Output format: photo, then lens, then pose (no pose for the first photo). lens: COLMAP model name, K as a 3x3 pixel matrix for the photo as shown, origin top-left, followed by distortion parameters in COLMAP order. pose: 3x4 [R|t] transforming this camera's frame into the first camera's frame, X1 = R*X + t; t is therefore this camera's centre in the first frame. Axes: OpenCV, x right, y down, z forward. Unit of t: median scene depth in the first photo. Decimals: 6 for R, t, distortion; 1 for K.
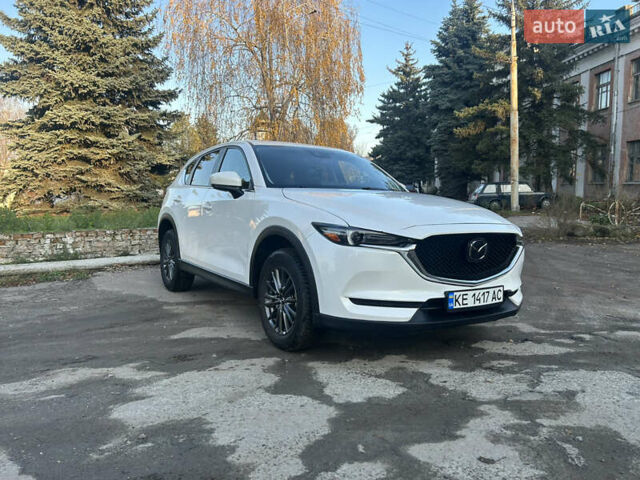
lens RADIAL K [[483.4, 0, 320.0], [0, 483.4, 240.0], [0, 0, 1]] dist [0.043107, -0.063102]
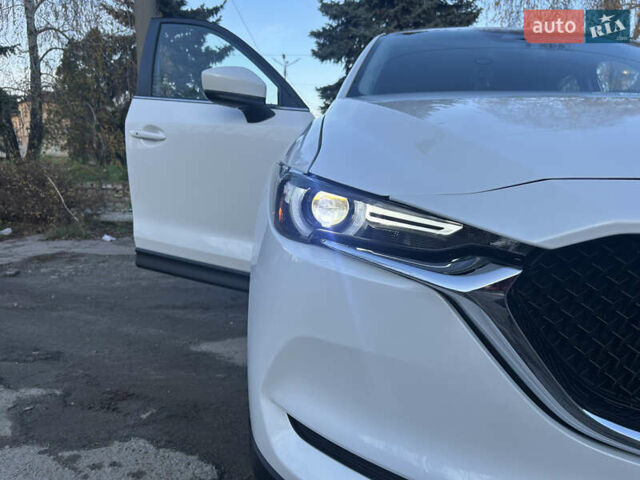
lens RADIAL K [[490.0, 0, 320.0], [0, 490.0, 240.0], [0, 0, 1]] dist [-0.003711, -0.000656]
pose [[0.796106, 0.109316, -0.595201, 0.041530], [-0.066331, 0.993386, 0.093727, -0.002888], [0.601510, -0.035137, 0.798092, 0.127477]]
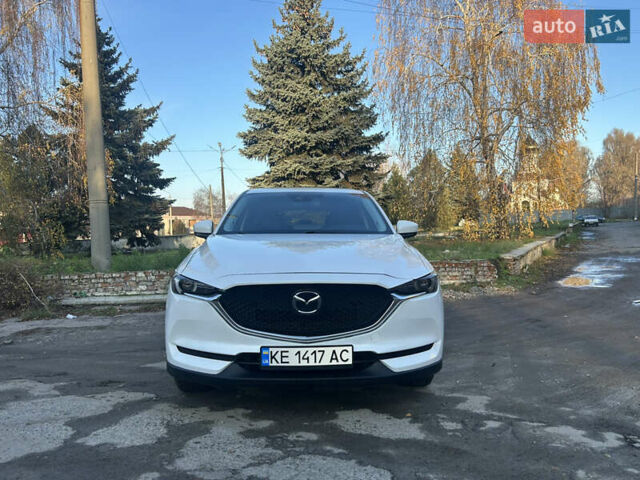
lens RADIAL K [[483.4, 0, 320.0], [0, 483.4, 240.0], [0, 0, 1]] dist [0.043107, -0.063102]
pose [[0.863284, -0.022250, -0.504228, 0.140903], [-0.012698, 0.997754, -0.065768, -0.006299], [0.504559, 0.063180, 0.861063, 0.041664]]
